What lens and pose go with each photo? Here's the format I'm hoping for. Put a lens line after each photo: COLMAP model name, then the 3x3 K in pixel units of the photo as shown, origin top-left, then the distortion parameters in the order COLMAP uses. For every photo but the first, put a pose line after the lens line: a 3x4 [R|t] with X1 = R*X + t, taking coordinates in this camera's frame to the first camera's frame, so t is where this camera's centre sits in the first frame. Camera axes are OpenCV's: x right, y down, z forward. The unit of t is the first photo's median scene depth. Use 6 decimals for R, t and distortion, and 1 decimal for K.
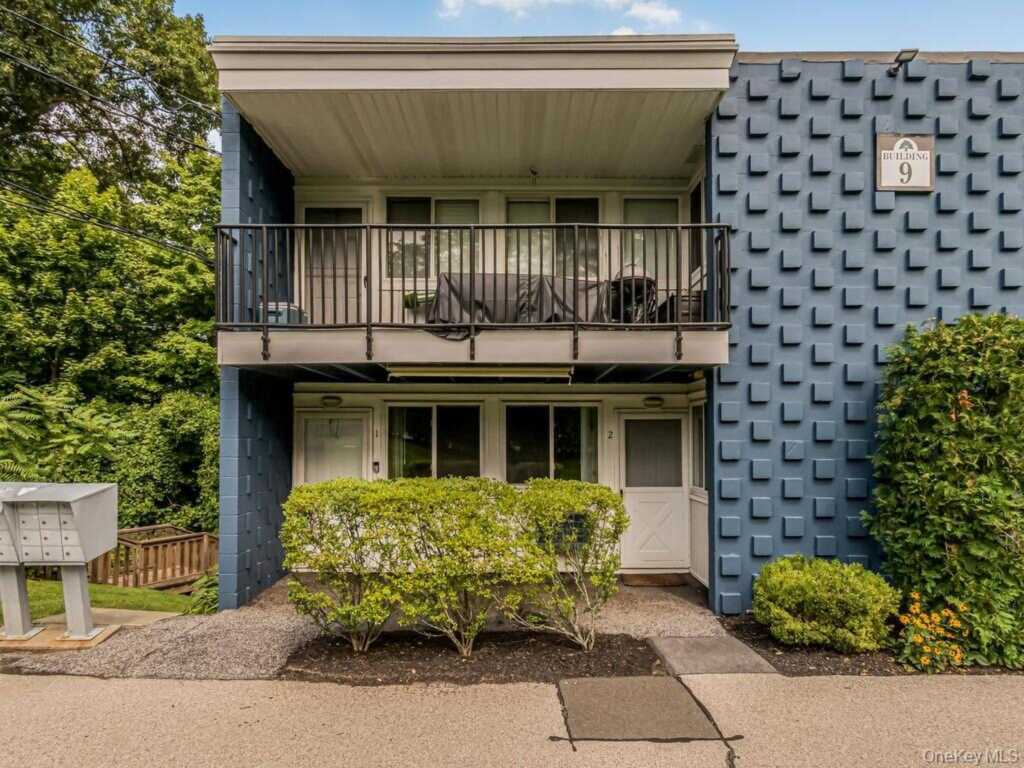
lens RADIAL K [[525.1, 0, 518.5], [0, 525.1, 385.8], [0, 0, 1]] dist [0.001323, -0.000191]
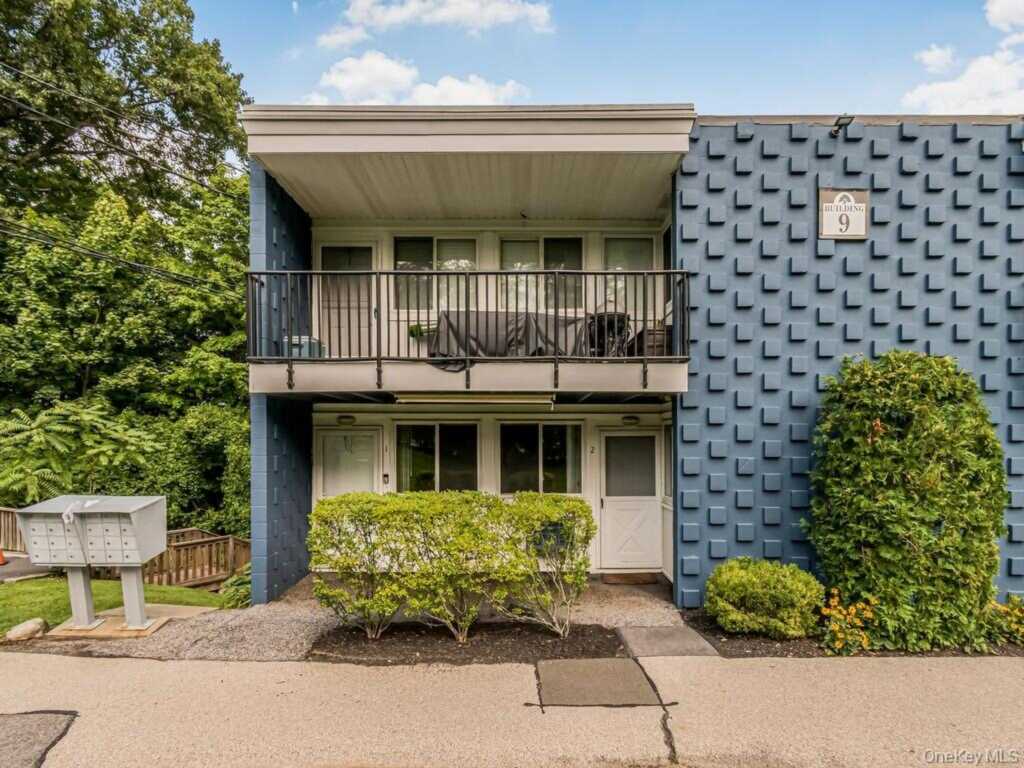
lens RADIAL K [[519.1, 0, 517.6], [0, 519.1, 385.3], [0, 0, 1]] dist [0.001352, 0.000370]
pose [[0.999862, -0.006186, -0.015440, 0.040022], [0.006132, 0.999975, -0.003535, -0.052259], [0.015461, 0.003440, 0.999875, -0.146159]]
